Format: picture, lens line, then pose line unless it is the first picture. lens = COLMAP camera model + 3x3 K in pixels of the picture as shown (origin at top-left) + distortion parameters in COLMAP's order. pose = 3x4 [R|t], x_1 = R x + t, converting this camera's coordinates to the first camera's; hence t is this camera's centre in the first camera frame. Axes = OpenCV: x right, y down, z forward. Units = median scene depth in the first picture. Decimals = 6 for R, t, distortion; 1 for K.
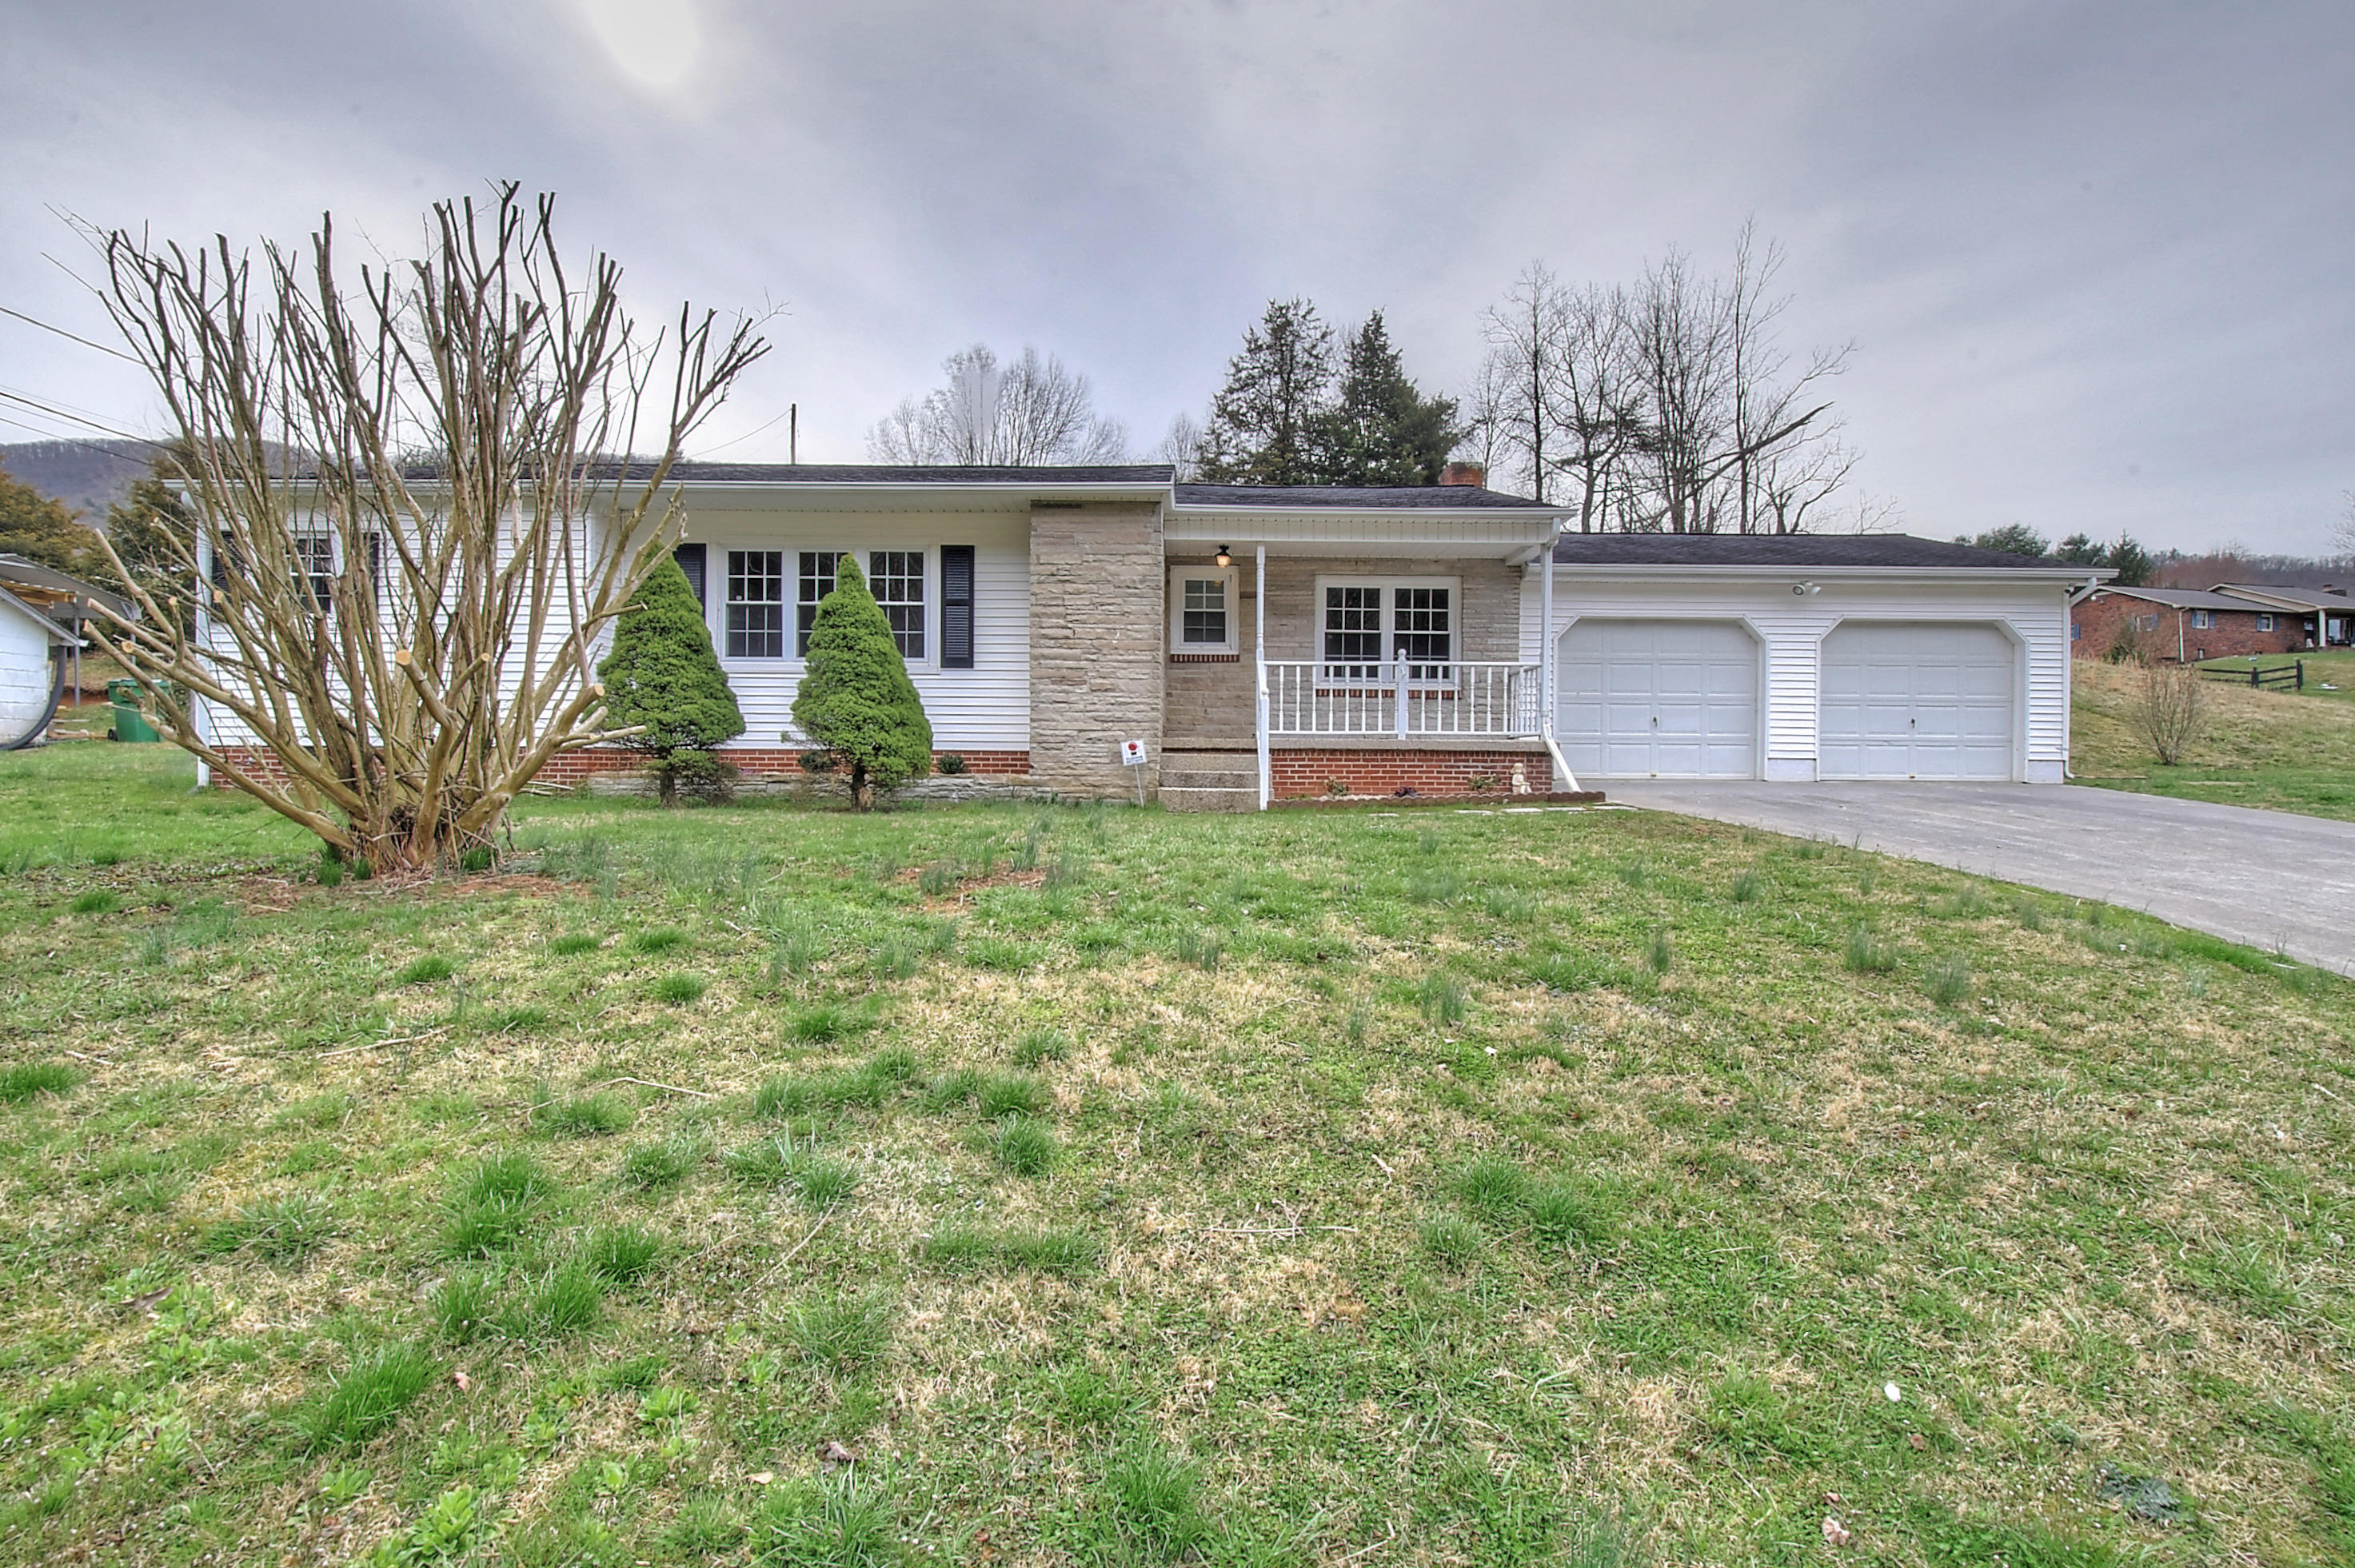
lens RADIAL K [[1032.4, 0, 1182.3], [0, 1032.4, 764.0], [0, 0, 1]] dist [-0.001036, -0.000214]
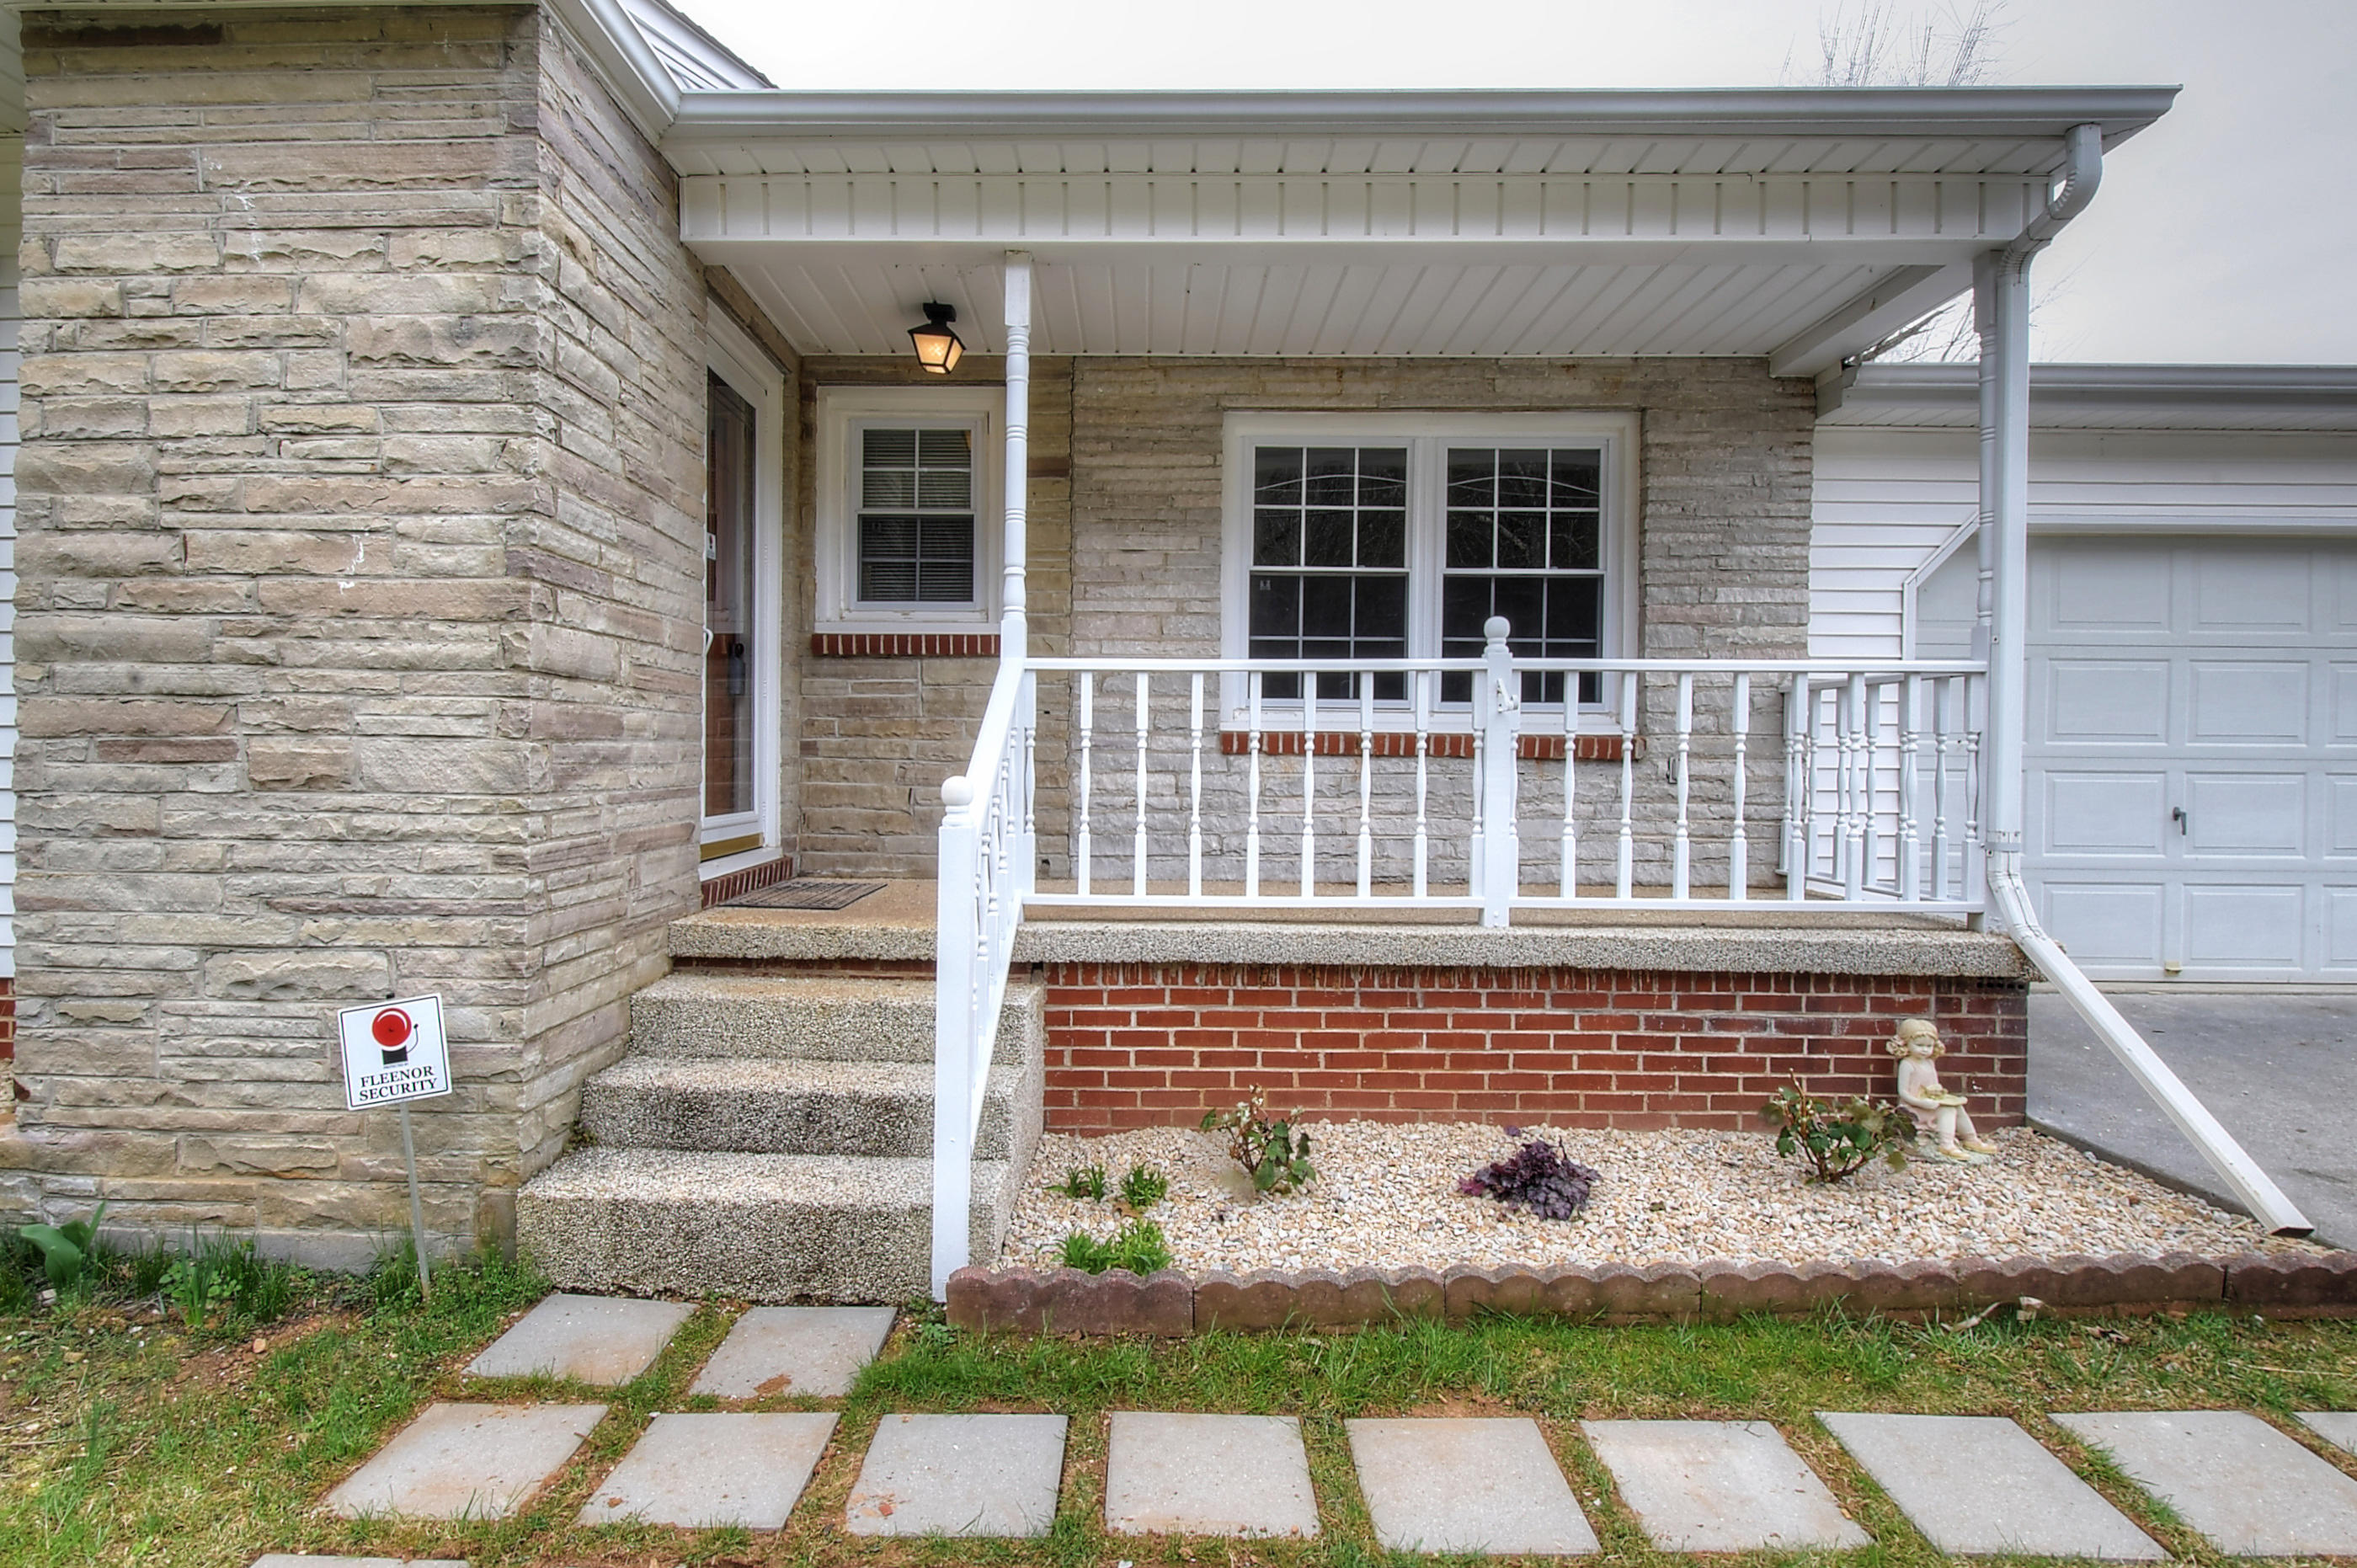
lens RADIAL K [[1136.4, 0, 1111.8], [0, 1136.4, 757.4], [0, 0, 1]] dist [-0.005537, -0.001564]
pose [[0.999672, 0.001102, -0.025604, 0.101321], [-0.001051, 0.999997, 0.002030, -0.065089], [0.025606, -0.002002, 0.999670, 0.611661]]
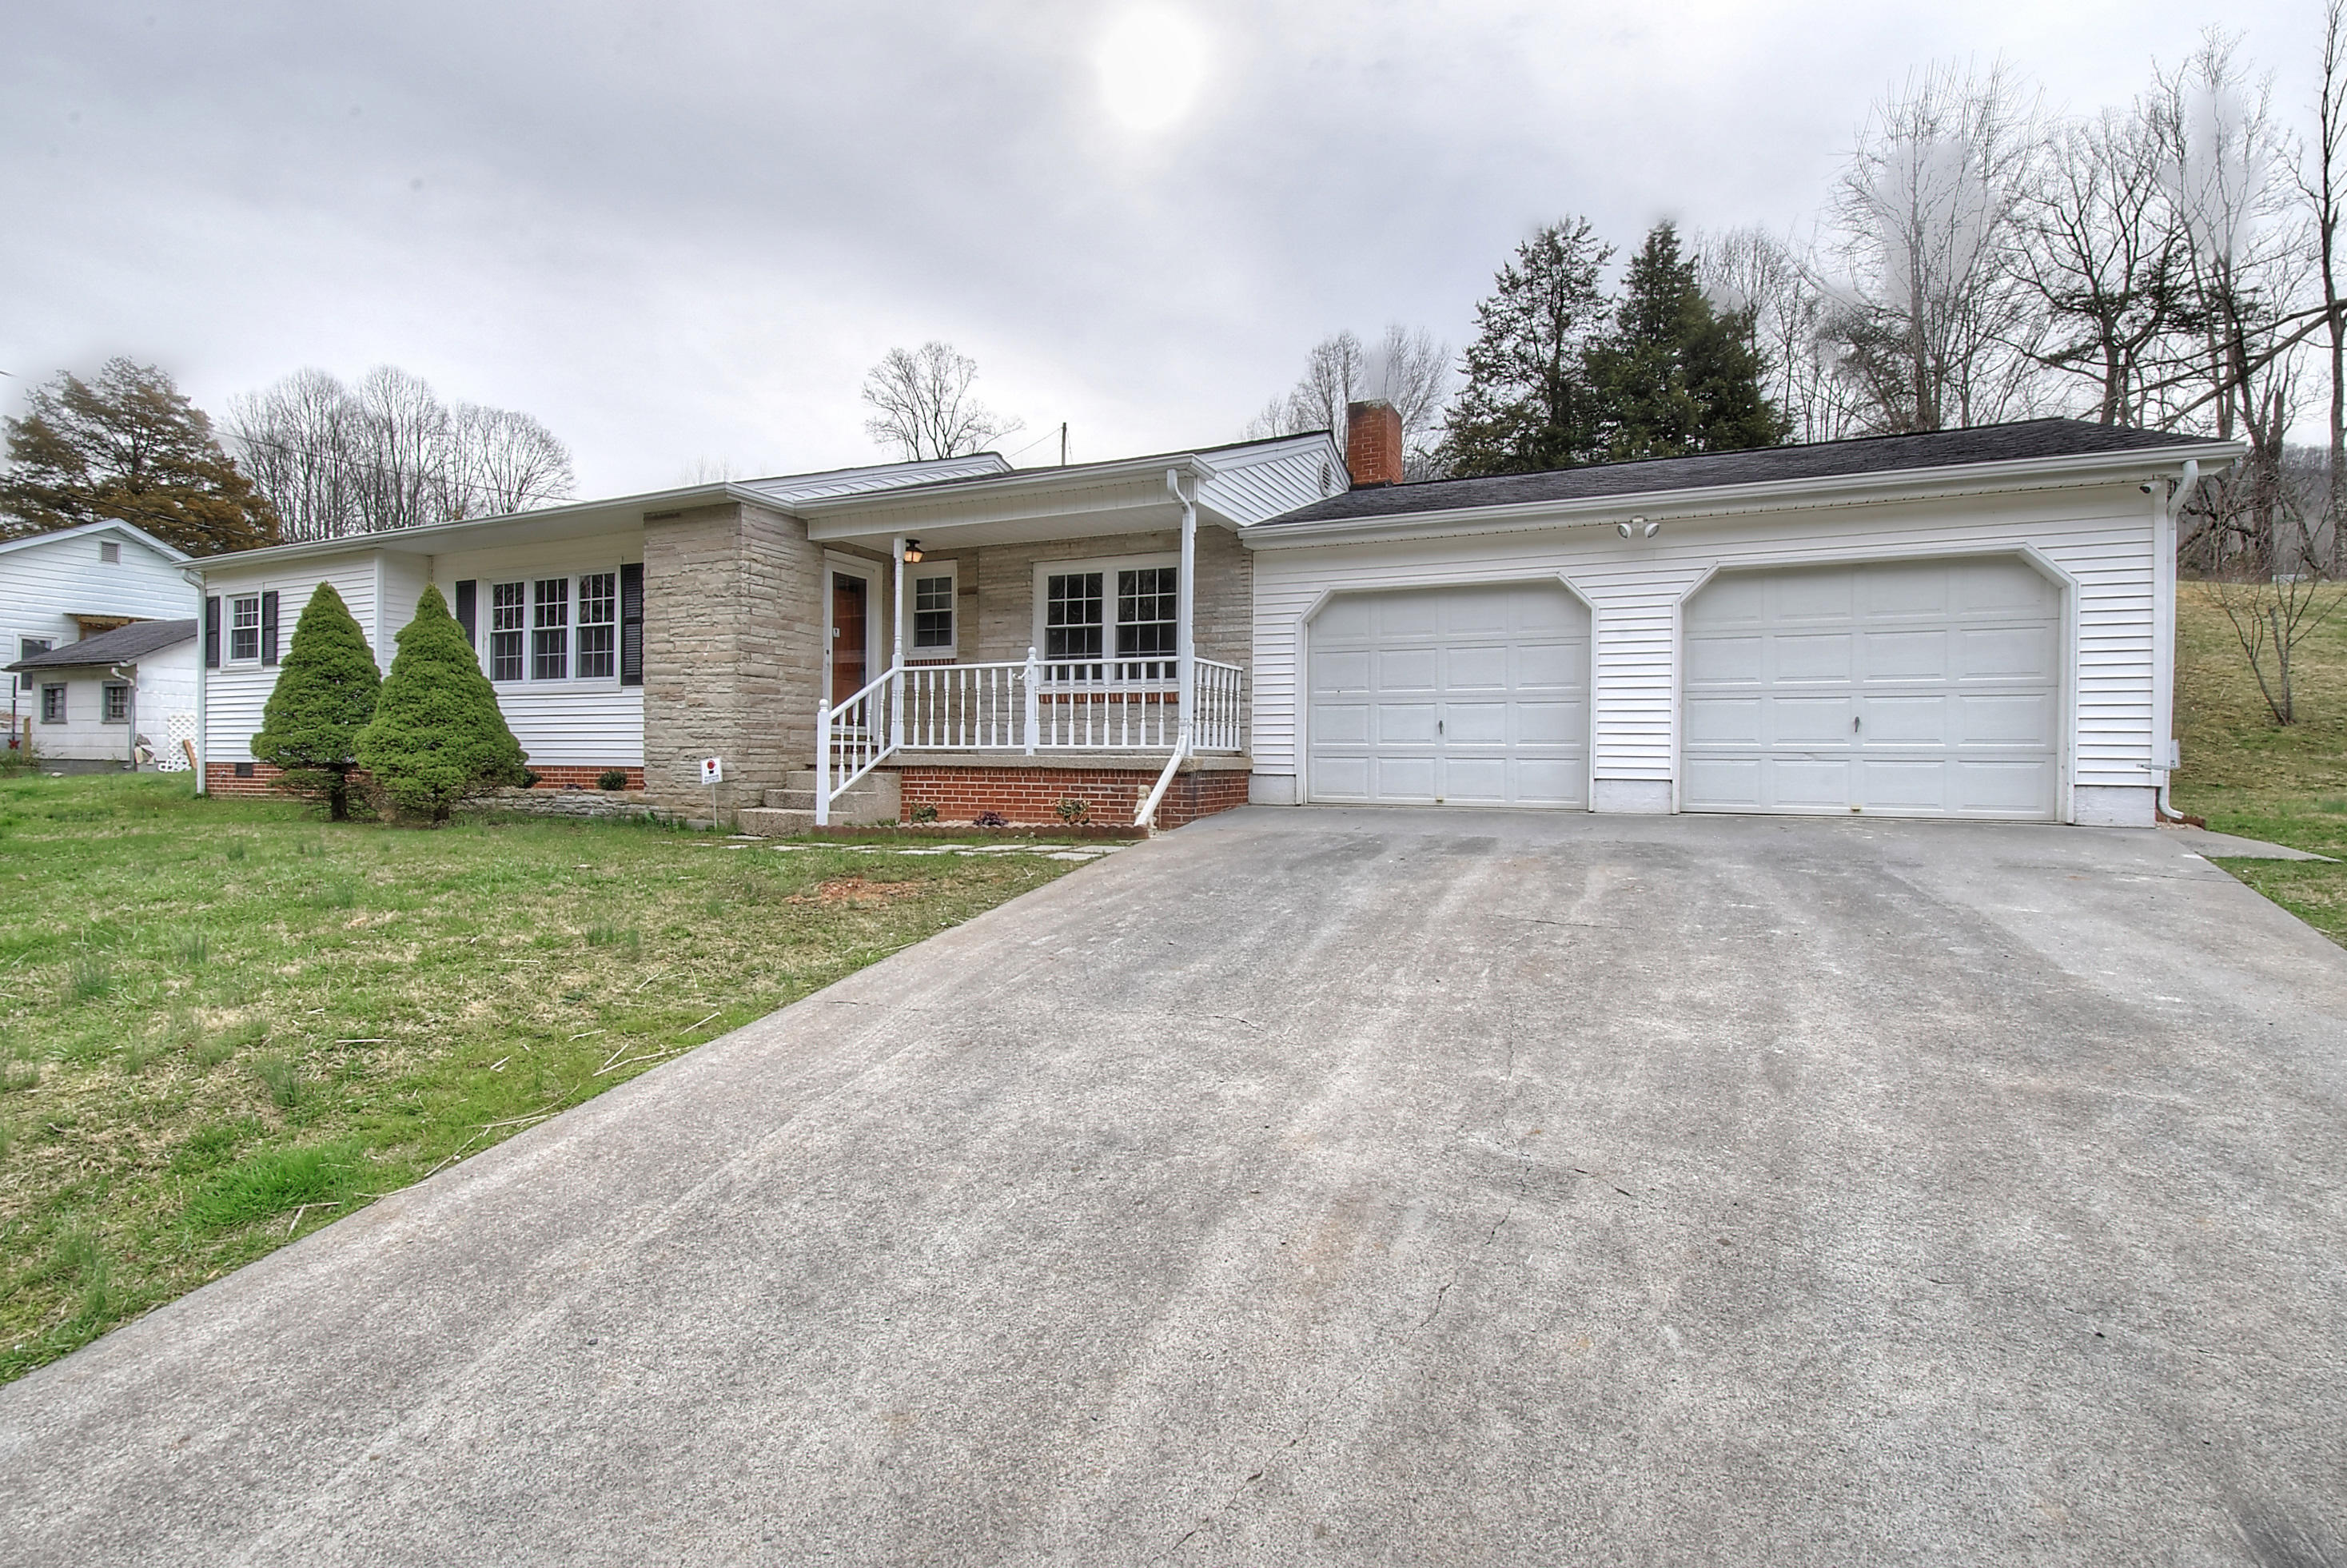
lens RADIAL K [[1047.0, 0, 1181.3], [0, 1047.0, 767.2], [0, 0, 1]] dist [0.003105, -0.000441]
pose [[0.910006, 0.004945, -0.414566, 0.610578], [-0.000668, 0.999945, 0.010462, -0.020505], [0.414595, -0.009243, 0.909959, 0.249850]]
